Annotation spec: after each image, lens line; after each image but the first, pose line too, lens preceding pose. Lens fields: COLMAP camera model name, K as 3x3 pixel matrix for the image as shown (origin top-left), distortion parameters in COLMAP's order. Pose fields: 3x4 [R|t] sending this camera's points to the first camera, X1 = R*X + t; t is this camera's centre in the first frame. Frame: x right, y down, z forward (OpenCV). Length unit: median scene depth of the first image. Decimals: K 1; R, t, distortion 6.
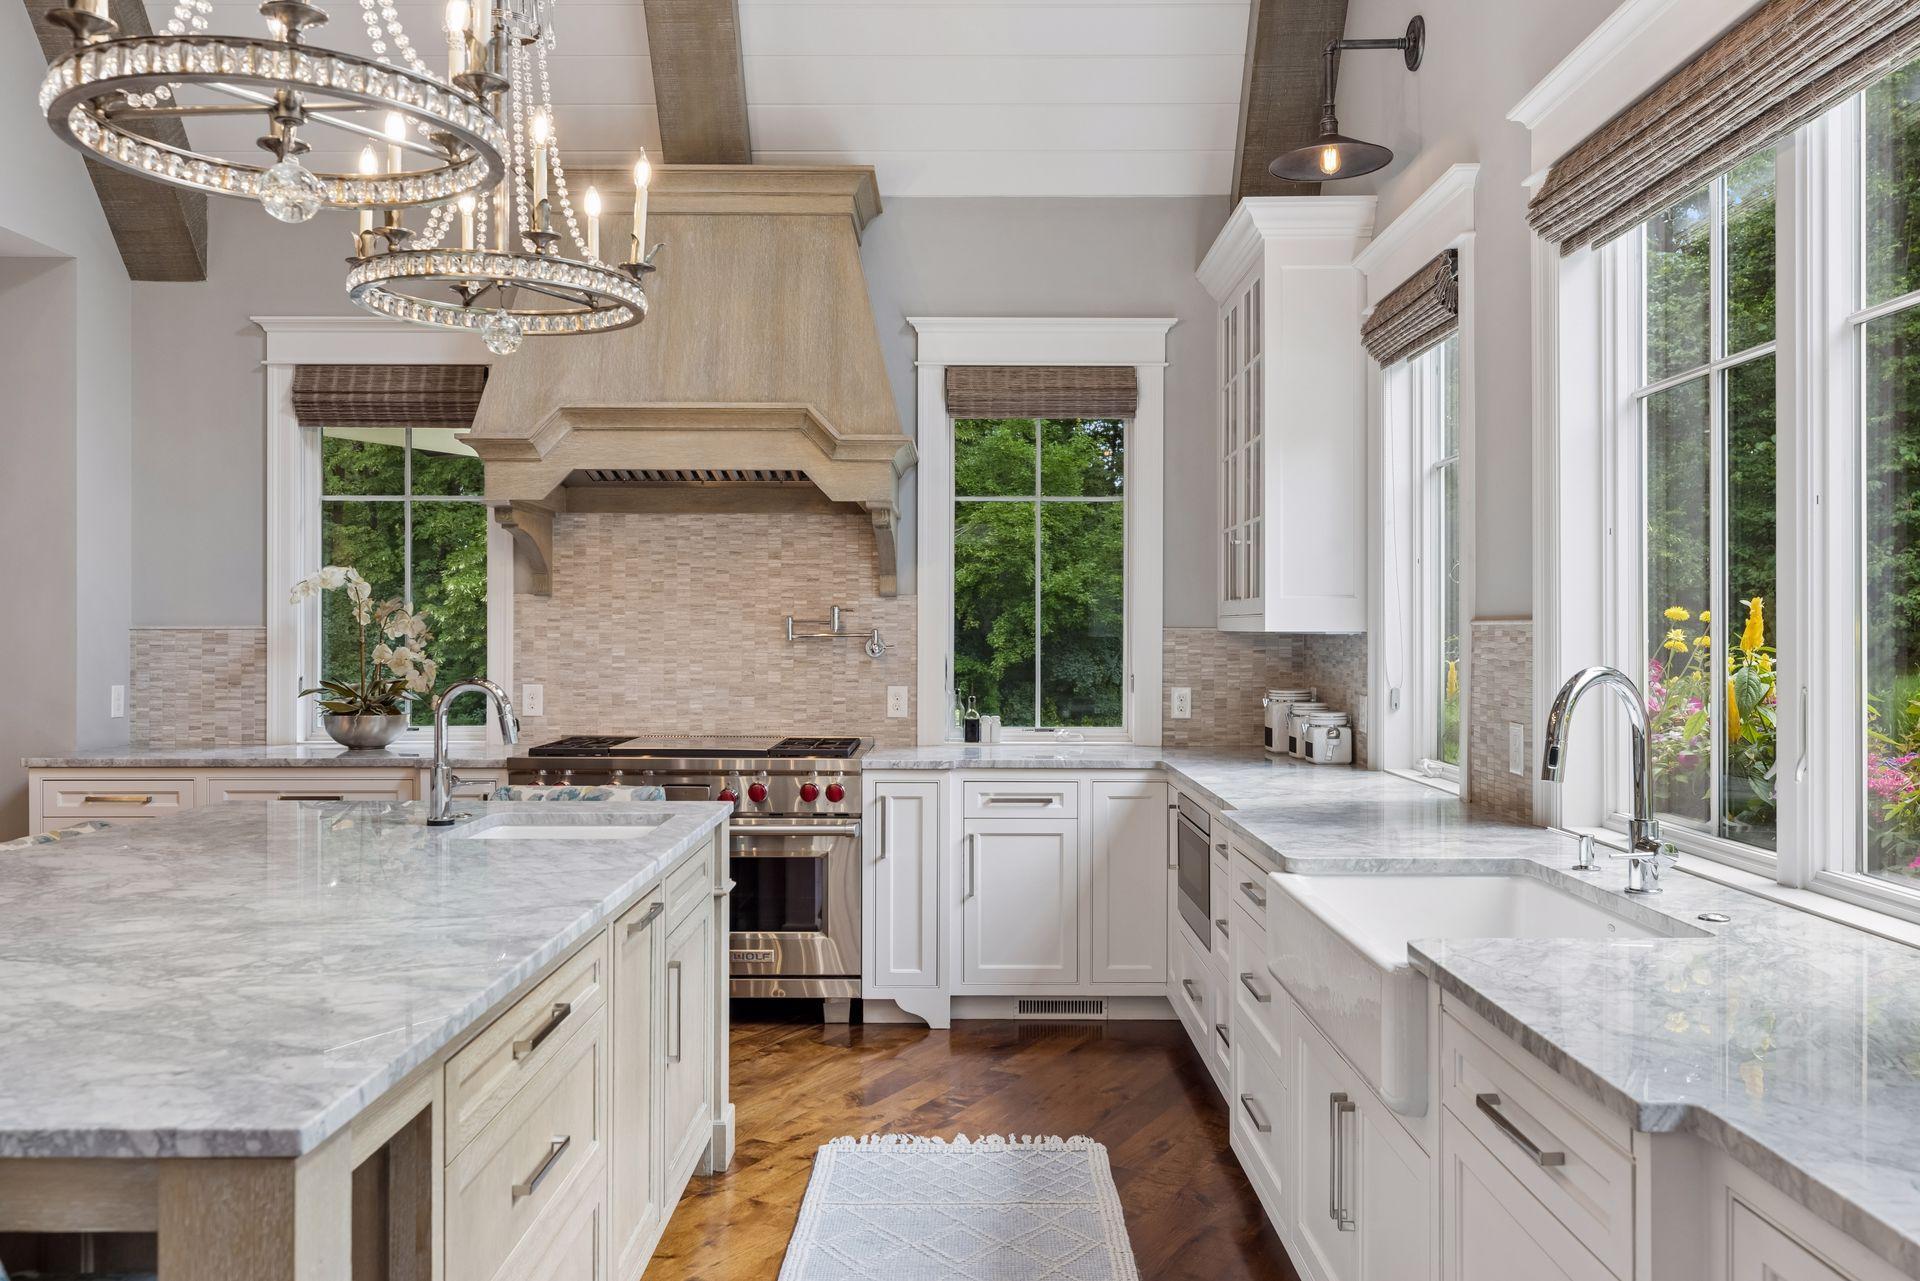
lens RADIAL K [[1519.3, 0, 957.8], [0, 1519.3, 630.0], [0, 0, 1]] dist [0.003249, 0.004159]
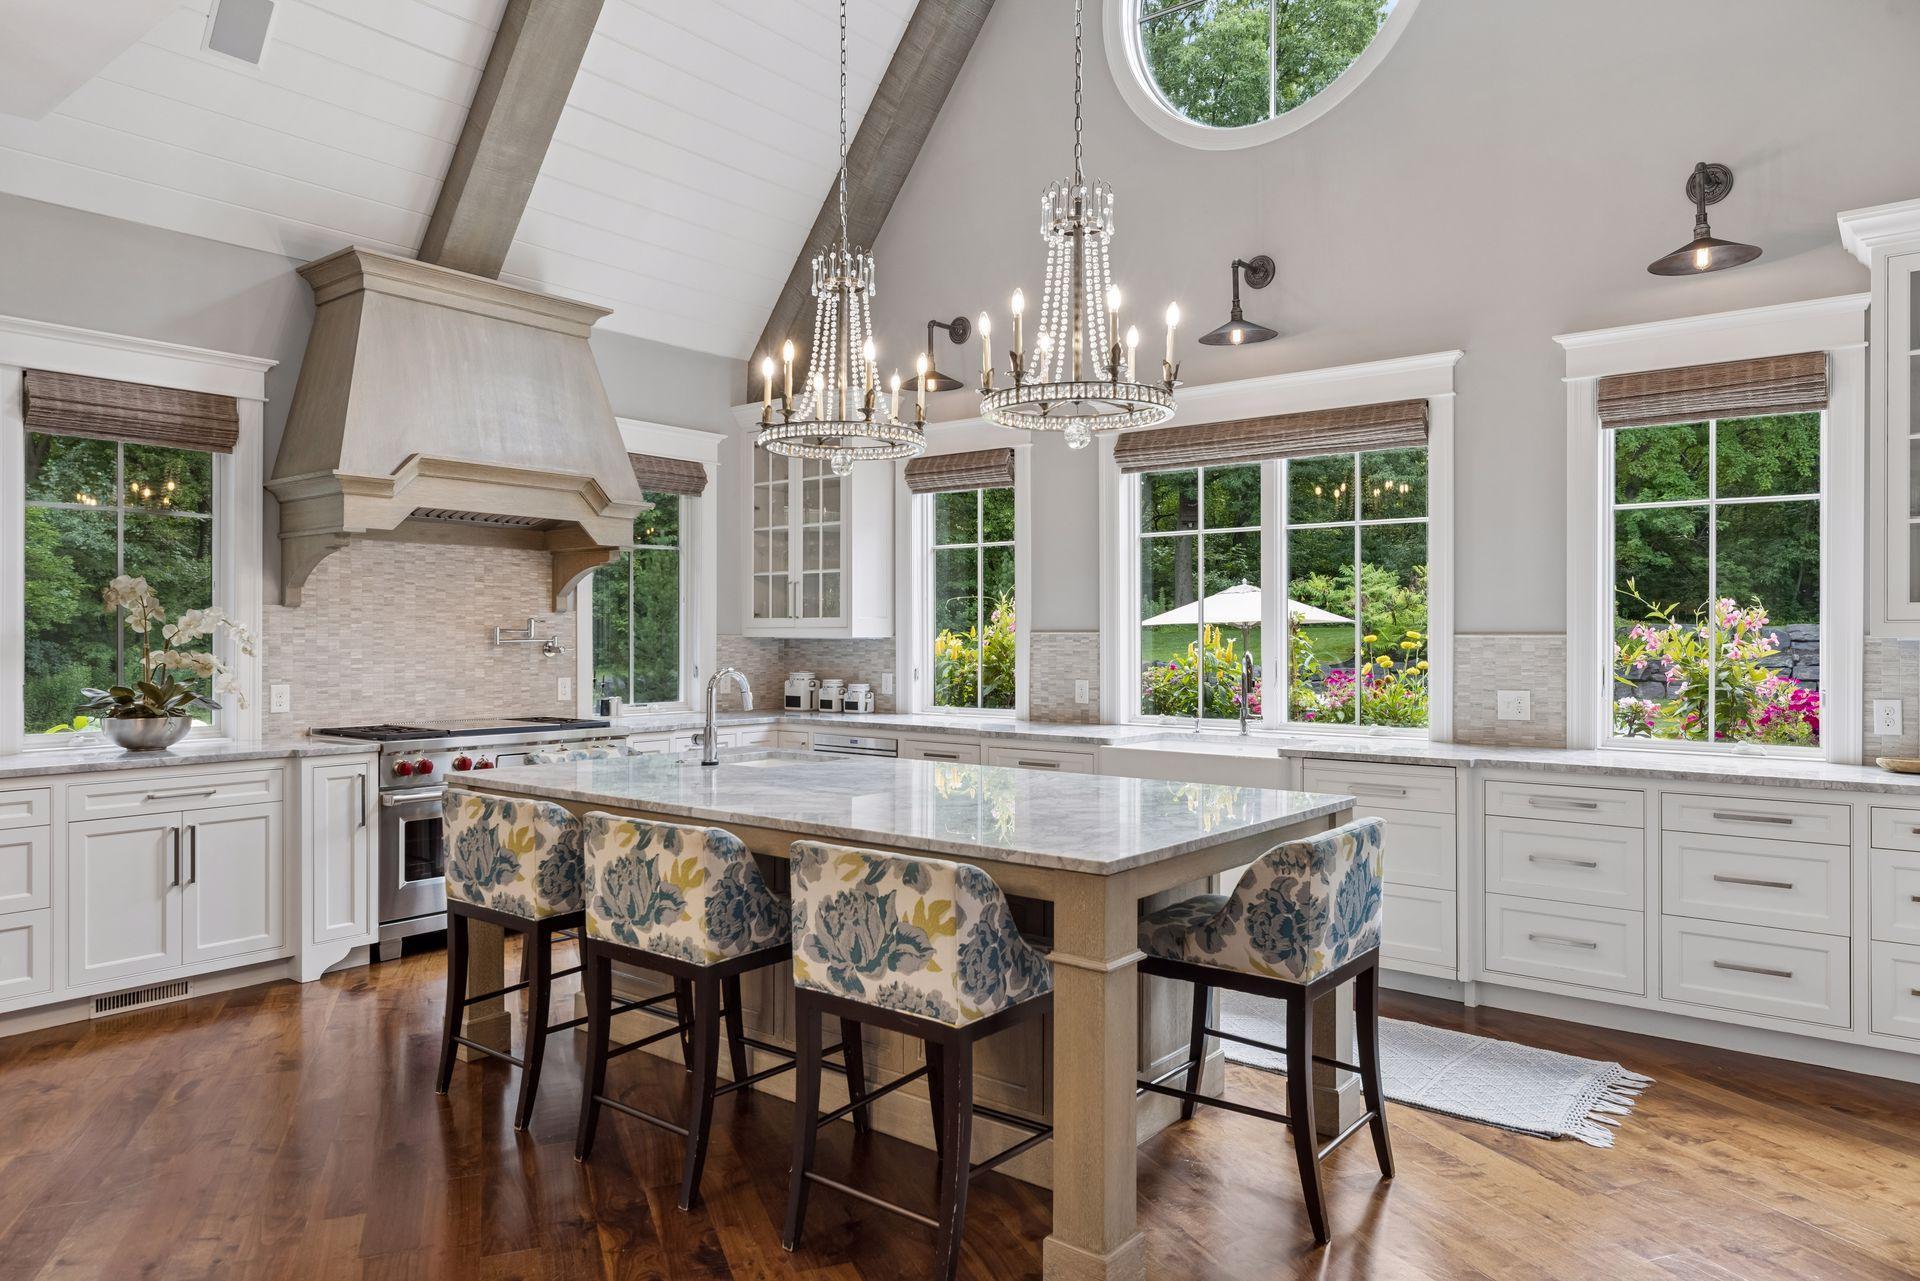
lens RADIAL K [[1255.8, 0, 982.8], [0, 1255.8, 631.6], [0, 0, 1]] dist [0.012343, 0.006073]
pose [[0.612981, 0.002389, 0.790094, -0.702794], [0.001257, 0.999991, -0.003998, 0.000549], [-0.790097, 0.003443, 0.612972, 0.007419]]
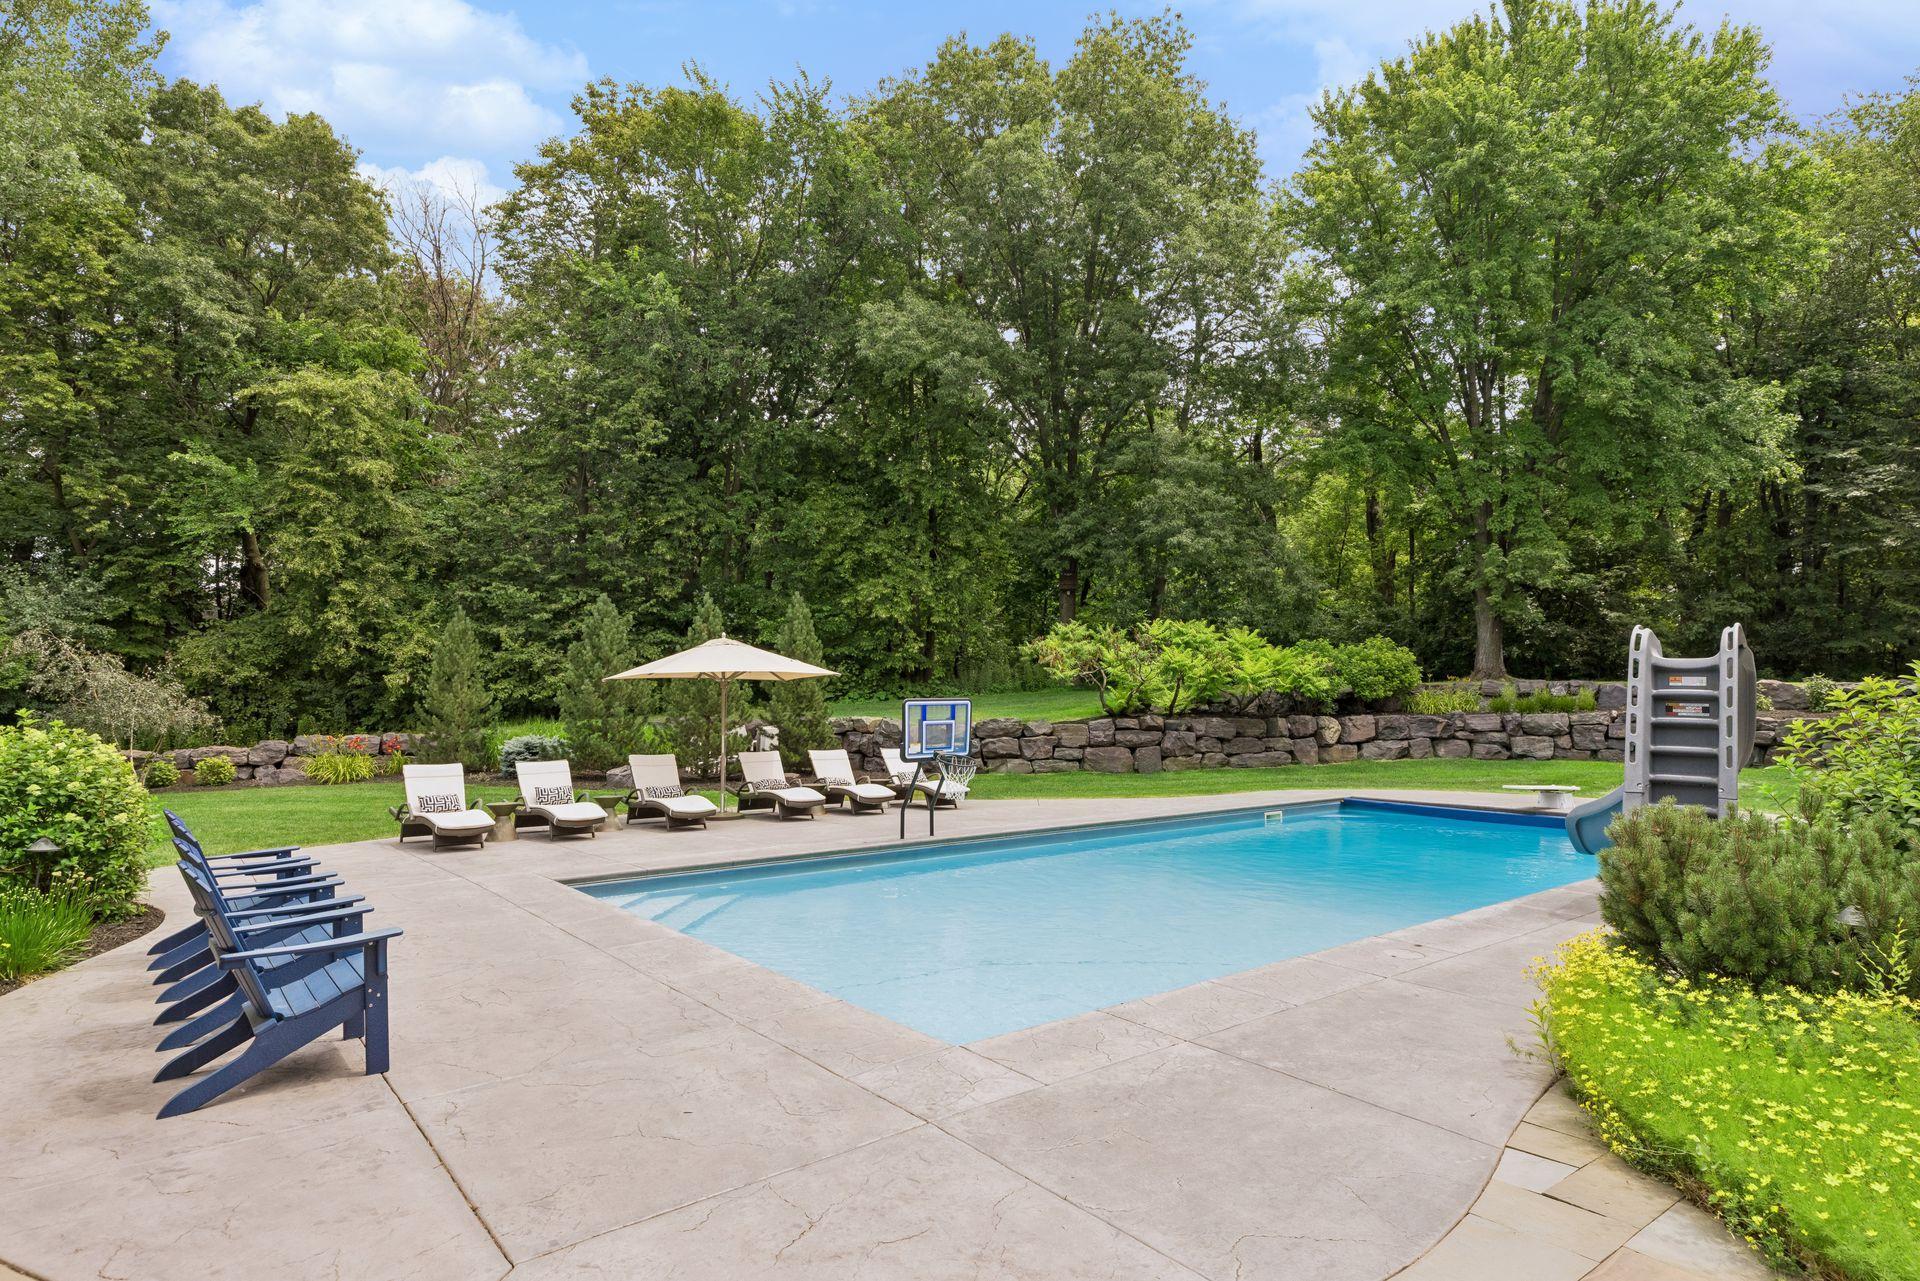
lens RADIAL K [[1061.4, 0, 967.5], [0, 1061.4, 599.4], [0, 0, 1]] dist [0.001882, -0.001125]
pose [[0.779425, 0.057651, 0.623838, 0.975222], [0.005099, 0.995140, -0.098334, 0.040832], [-0.626475, 0.079825, 0.775343, -1.119196]]
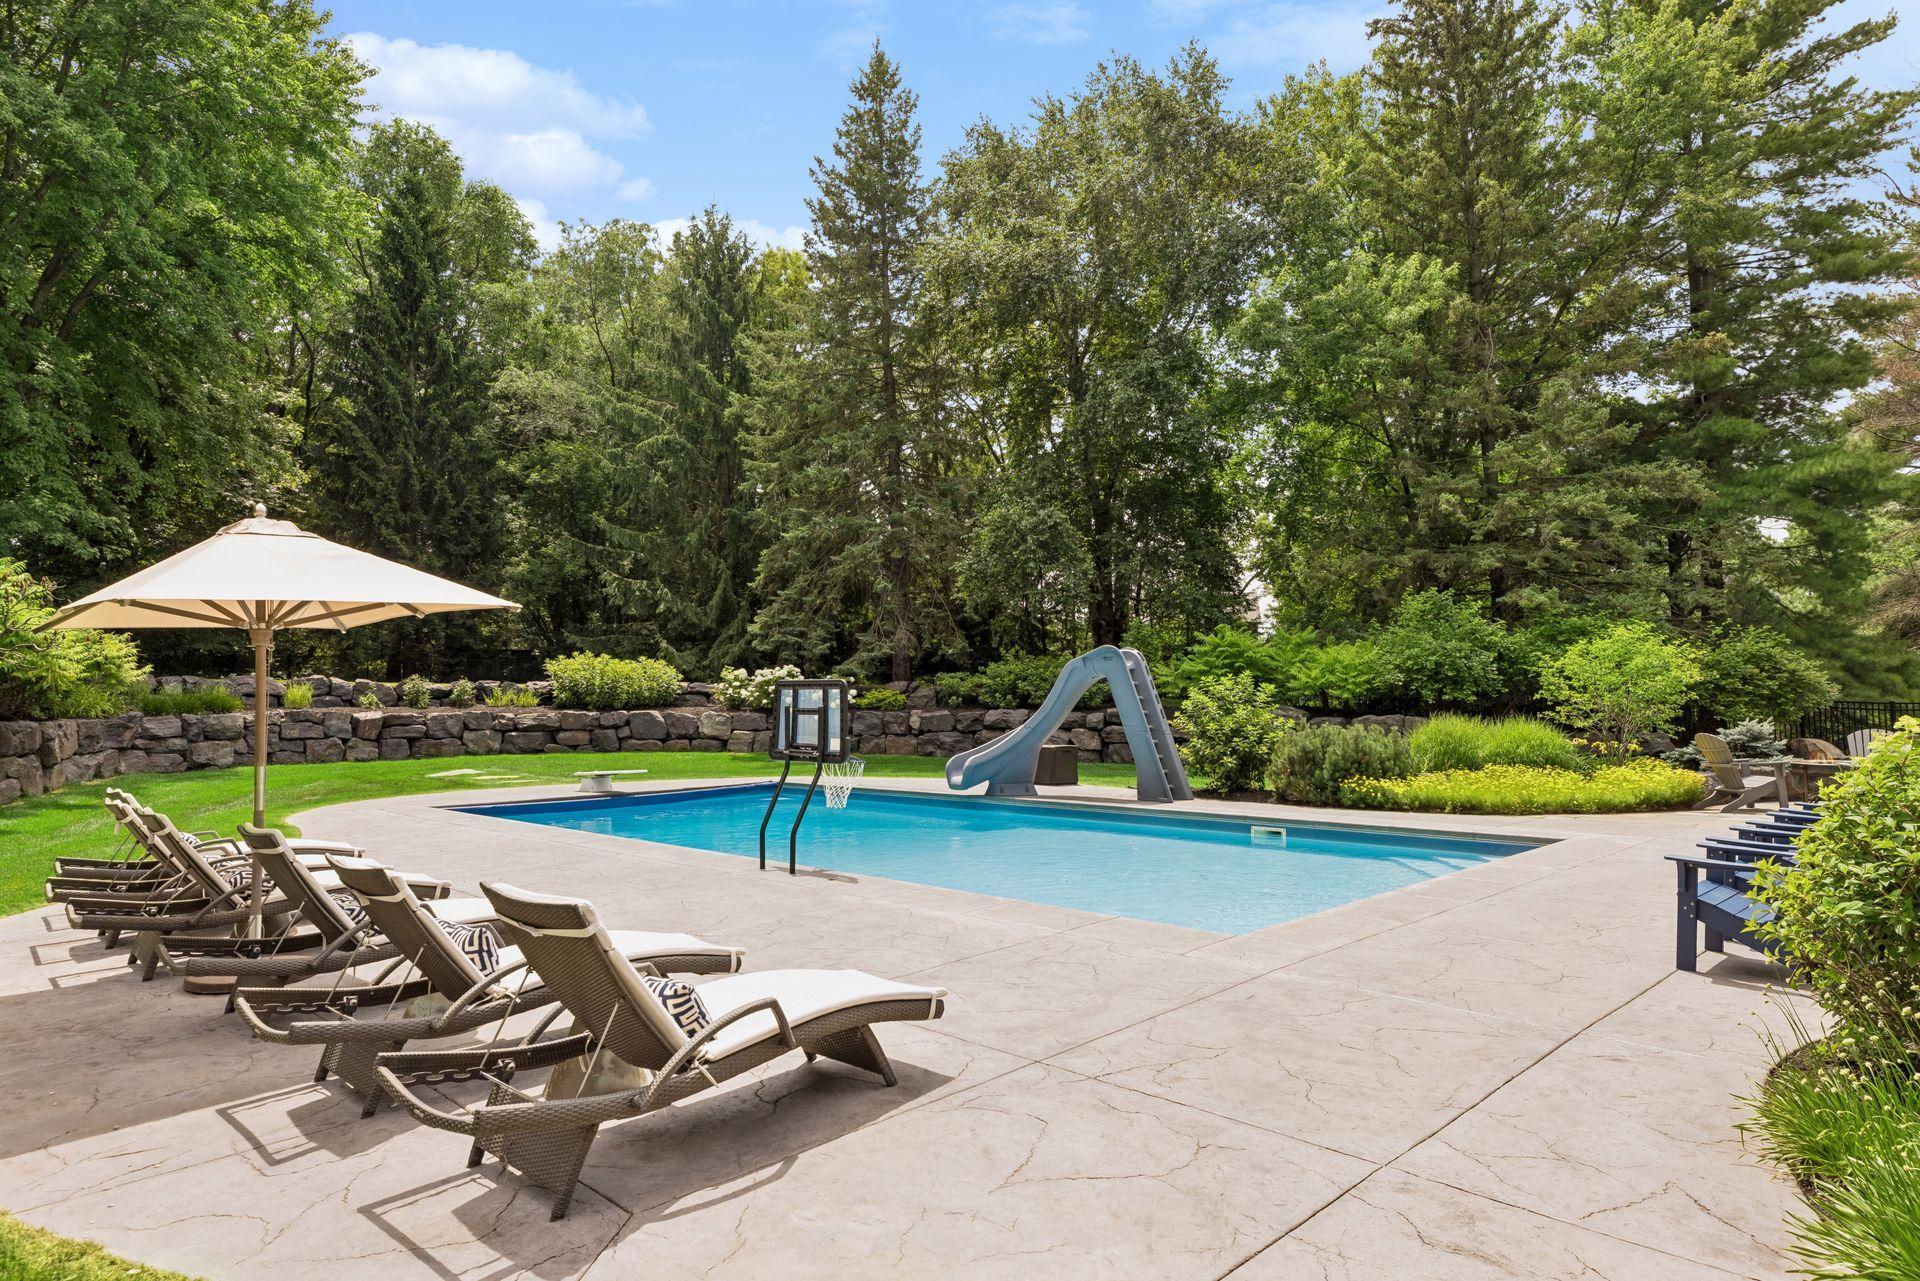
lens RADIAL K [[1133.3, 0, 974.8], [0, 1133.3, 632.5], [0, 0, 1]] dist [0.003233, 0.001047]
pose [[-0.708326, 0.046913, 0.704325, 0.869589], [0.013160, 0.998493, -0.053272, 0.051487], [-0.705763, -0.028465, -0.707876, 1.721035]]
